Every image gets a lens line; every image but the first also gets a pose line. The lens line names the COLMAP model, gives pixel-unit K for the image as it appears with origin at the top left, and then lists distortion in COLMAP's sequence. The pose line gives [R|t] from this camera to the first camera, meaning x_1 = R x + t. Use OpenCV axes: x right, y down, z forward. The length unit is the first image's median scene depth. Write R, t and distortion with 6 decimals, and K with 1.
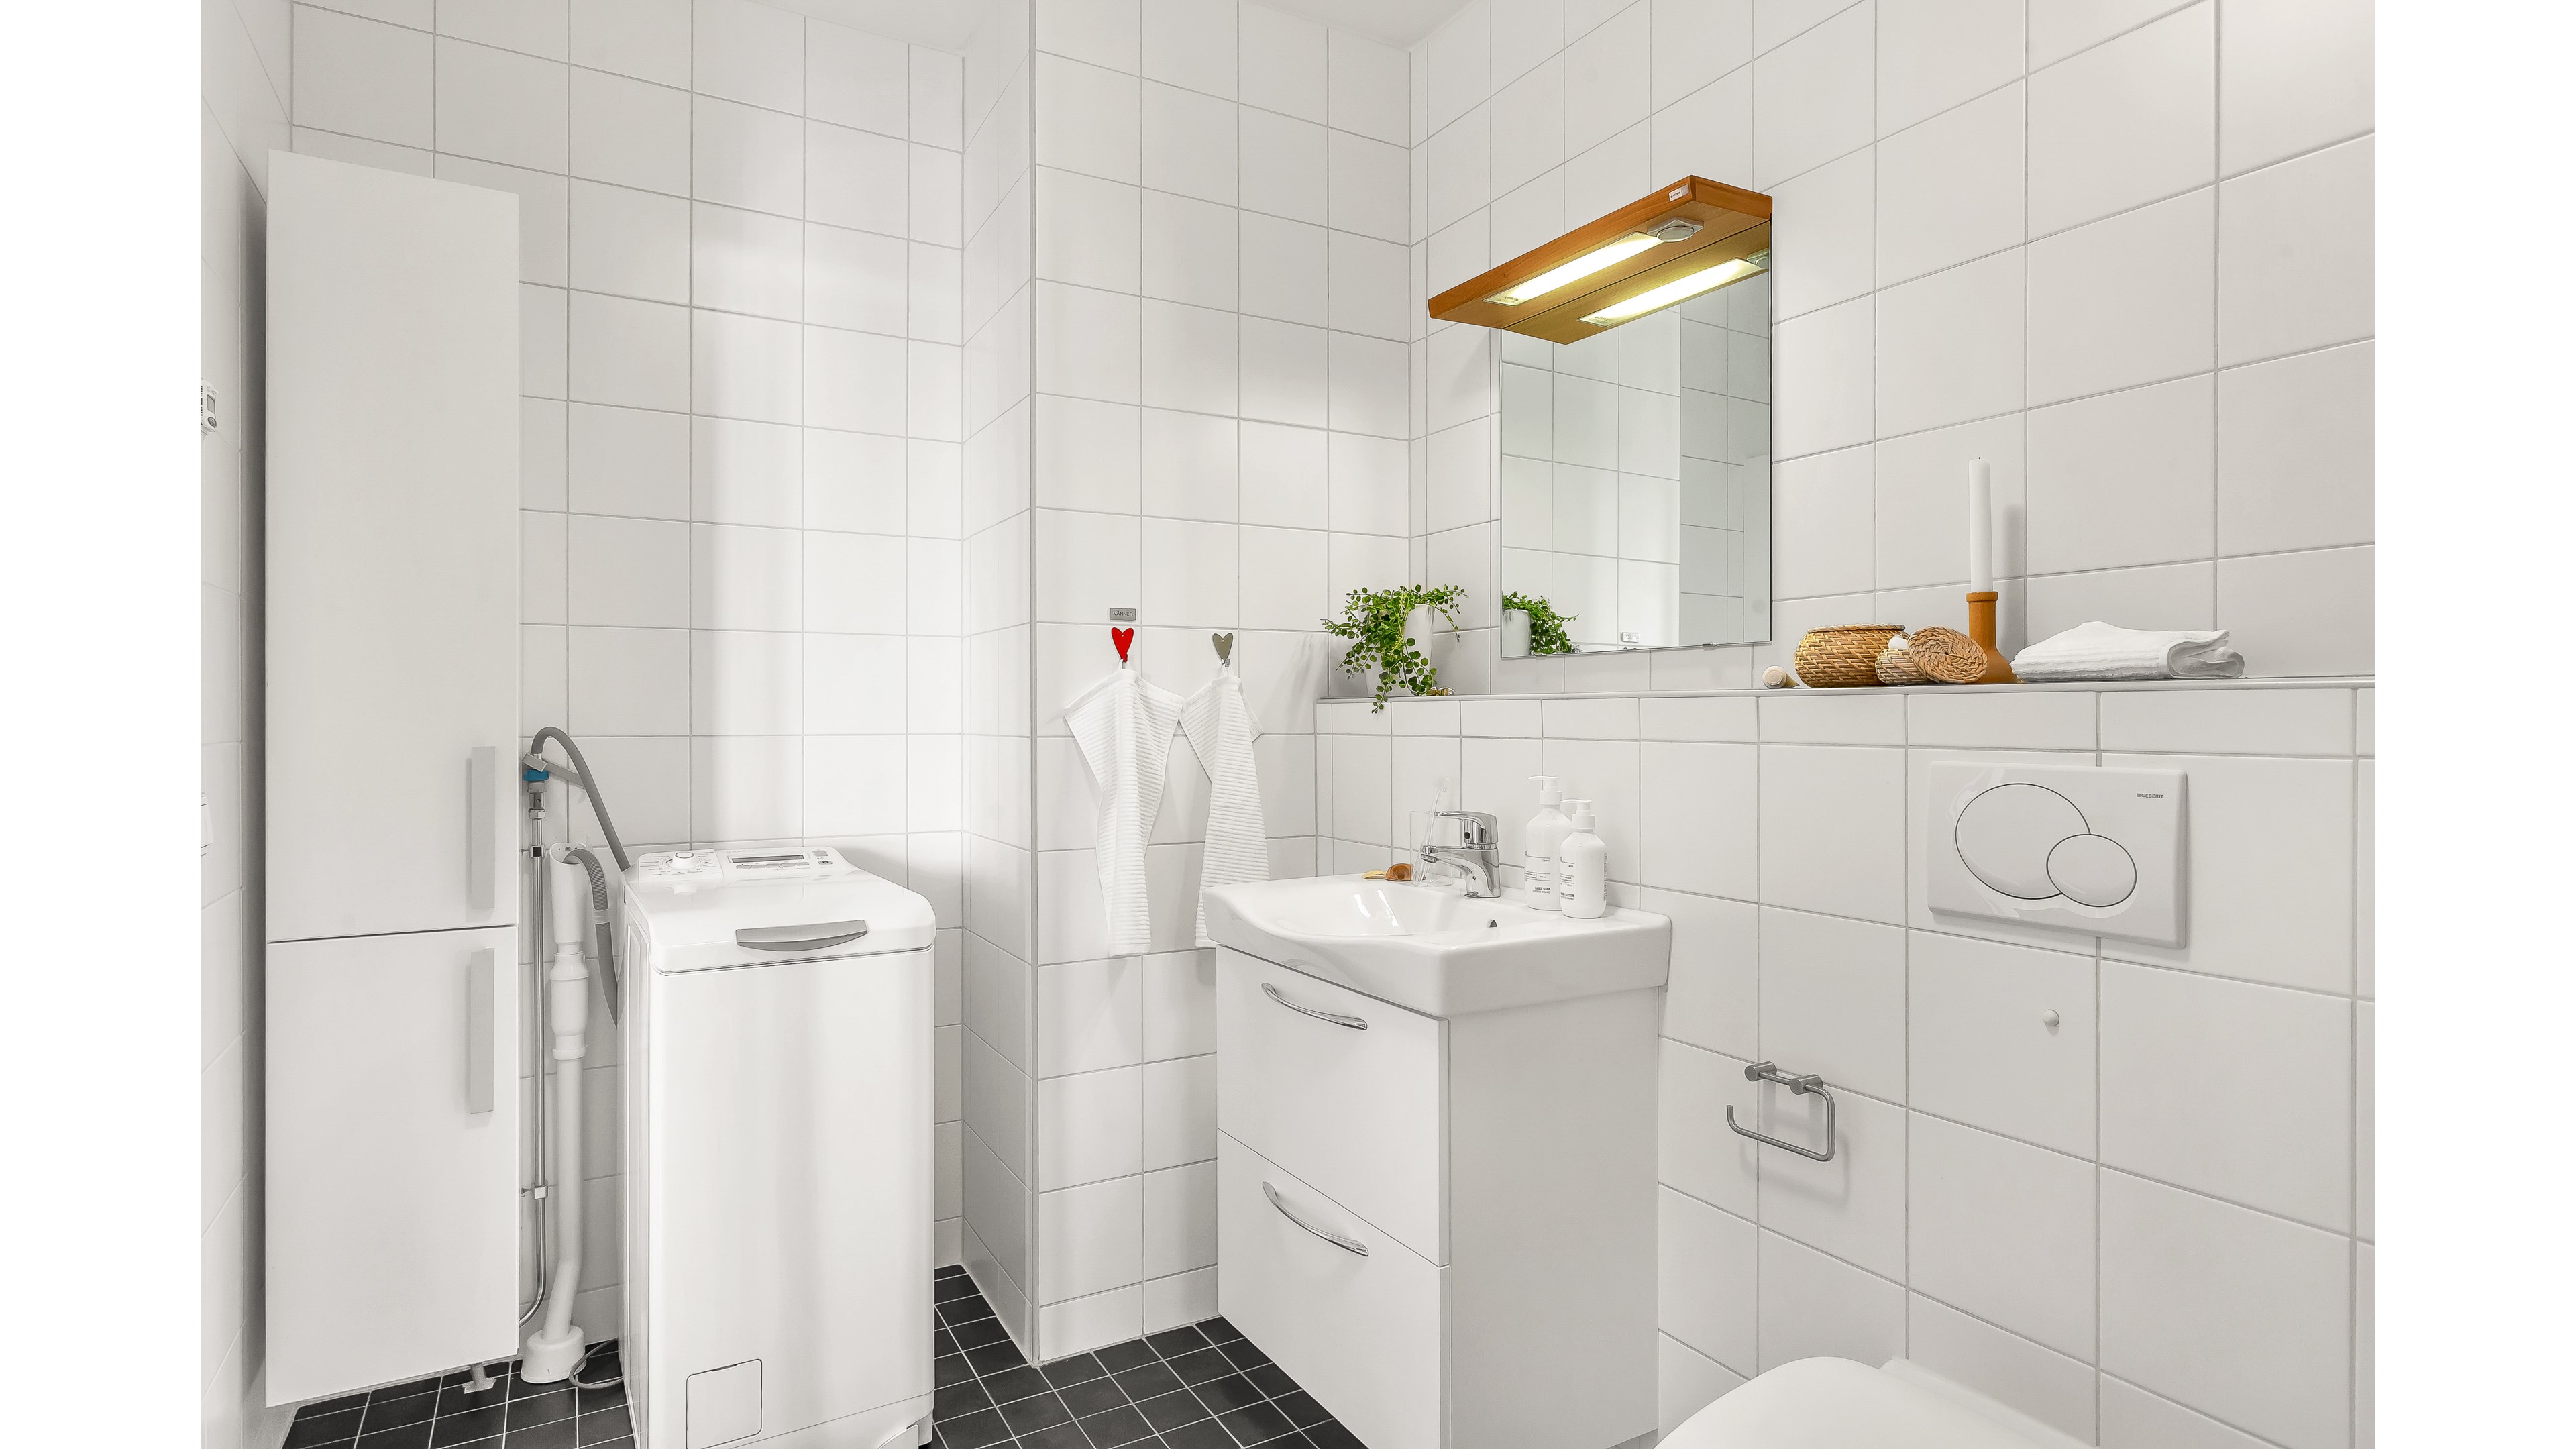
lens RADIAL K [[1261.2, 0, 1275.5], [0, 1261.2, 720.1], [0, 0, 1]] dist [-0.012436, 0.000625]
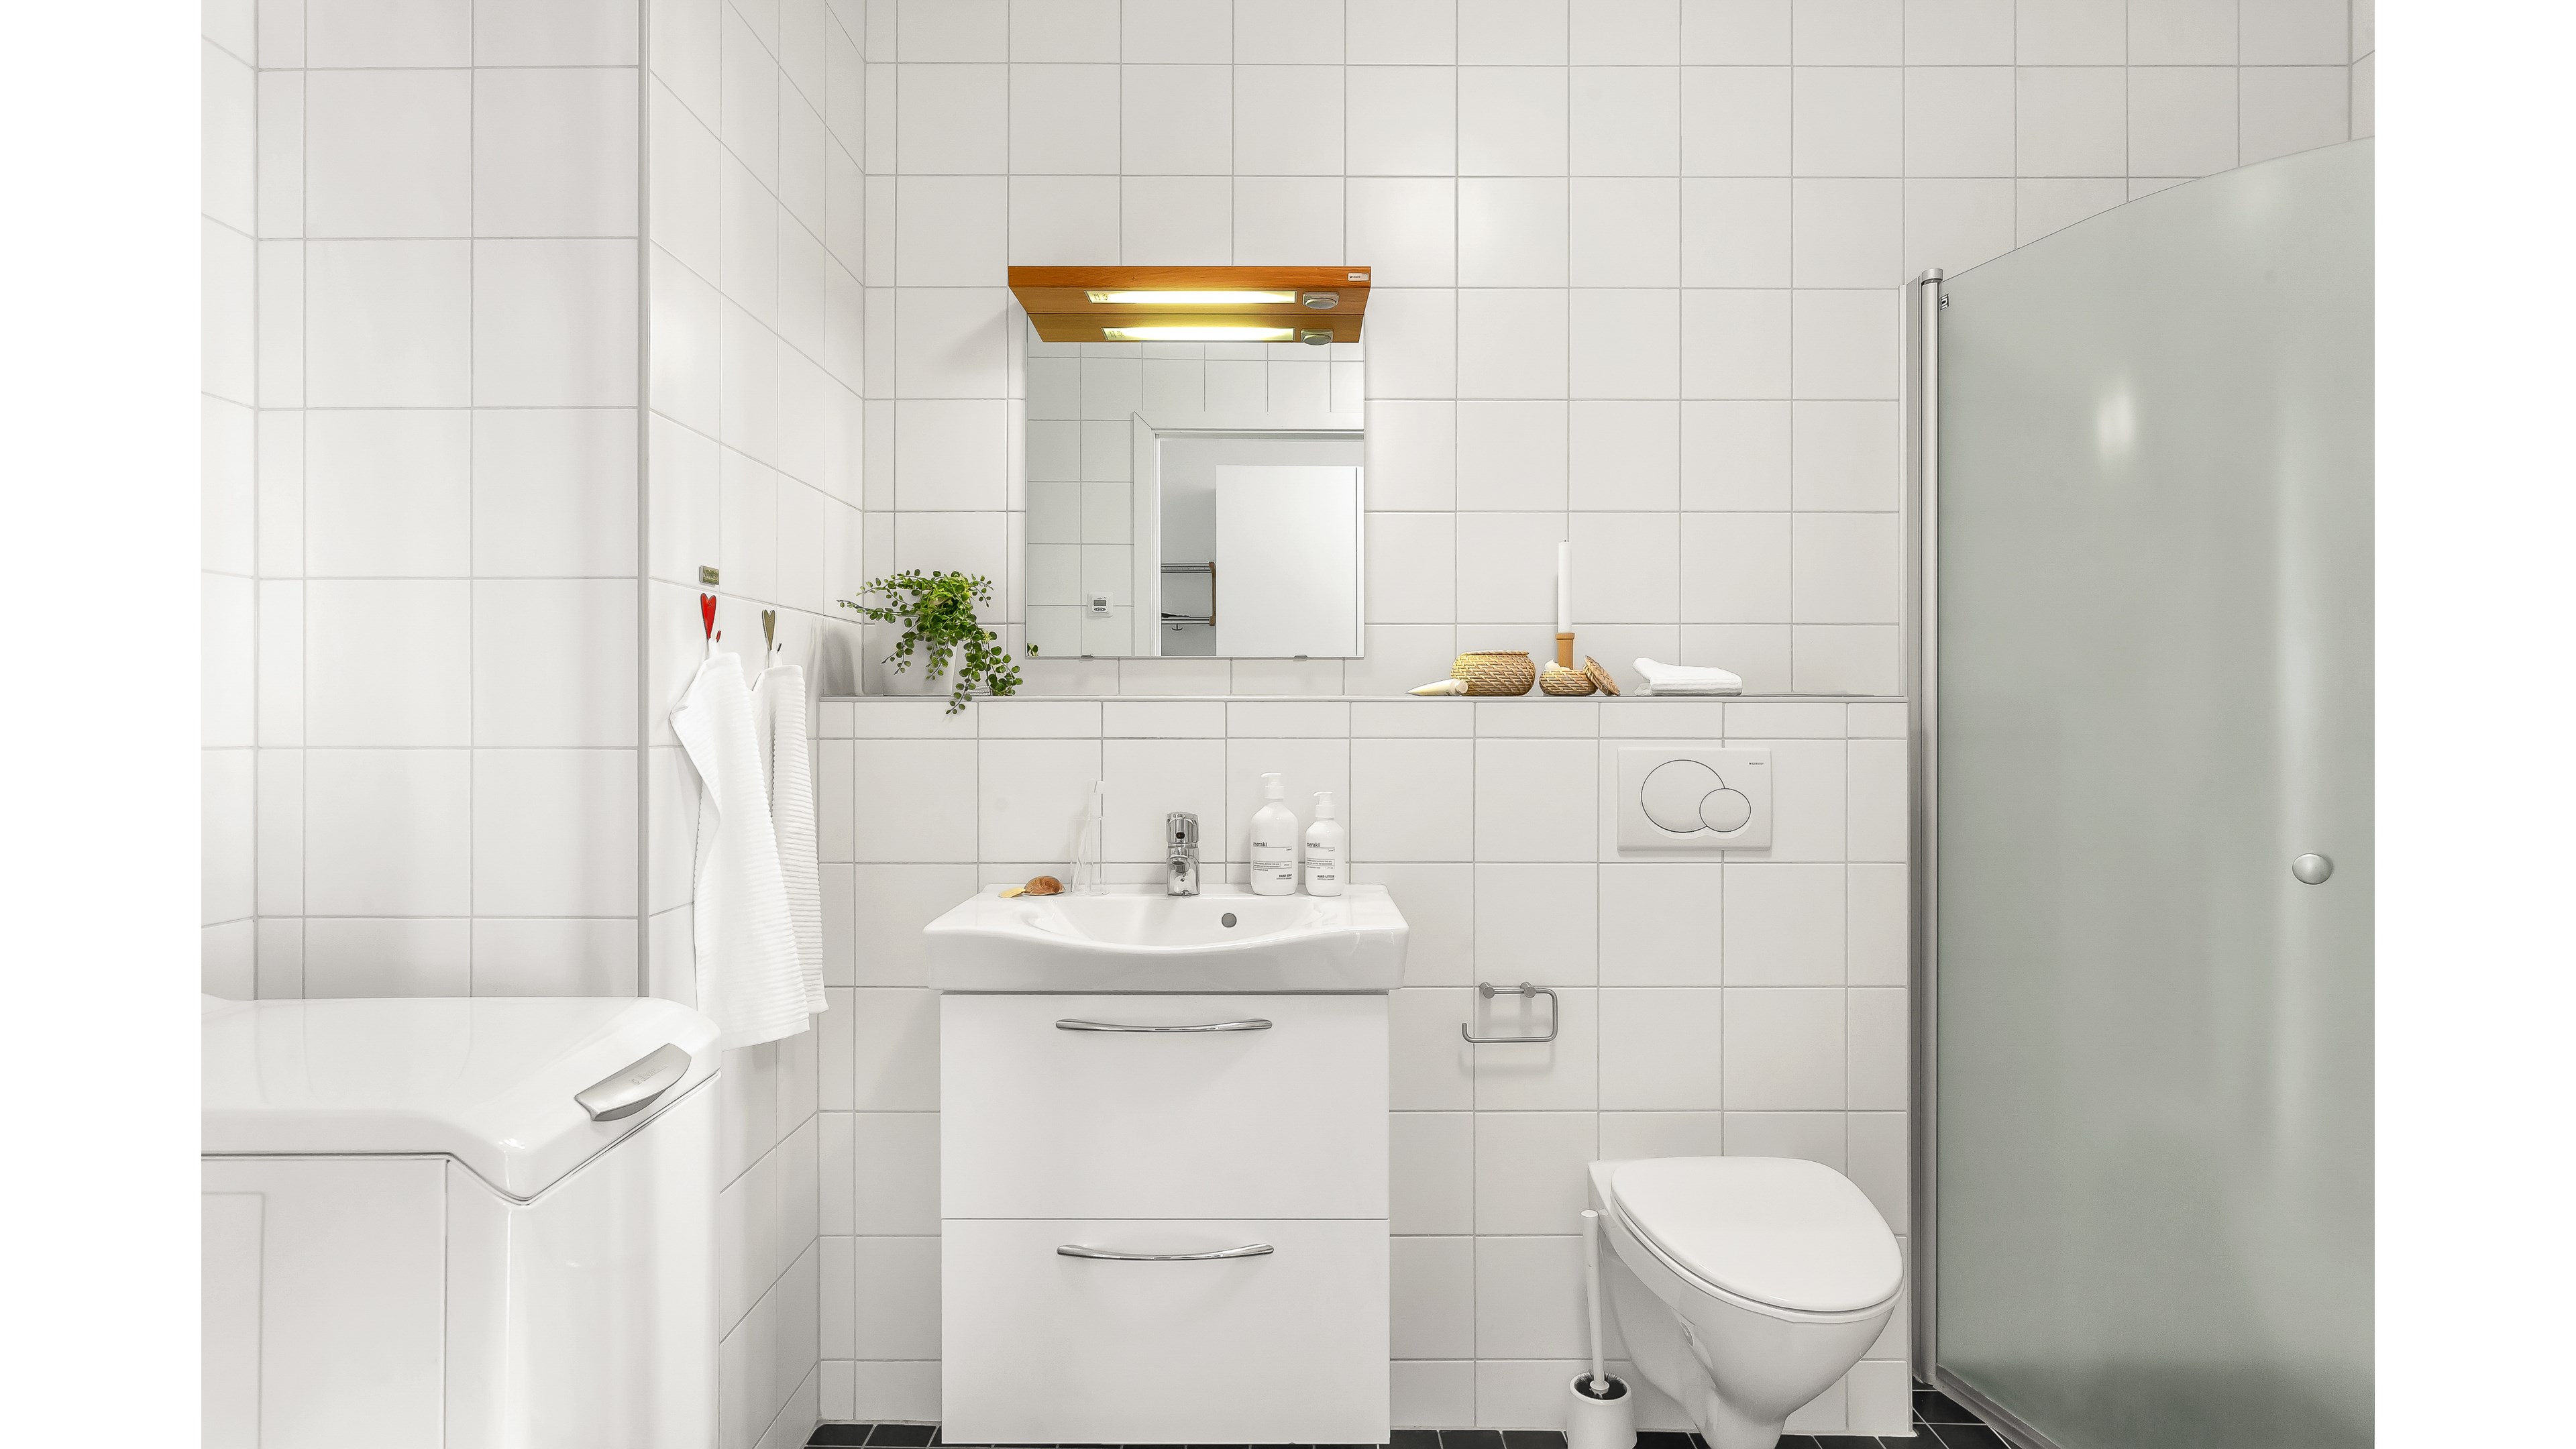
lens RADIAL K [[1371.1, 0, 1283.4], [0, 1371.1, 716.1], [0, 0, 1]] dist [-0.005106, 0.000293]
pose [[0.487714, 0.003450, 0.872997, -0.768620], [0.002520, 0.999982, -0.005360, 0.001991], [-0.873000, 0.004814, 0.487697, 0.393081]]
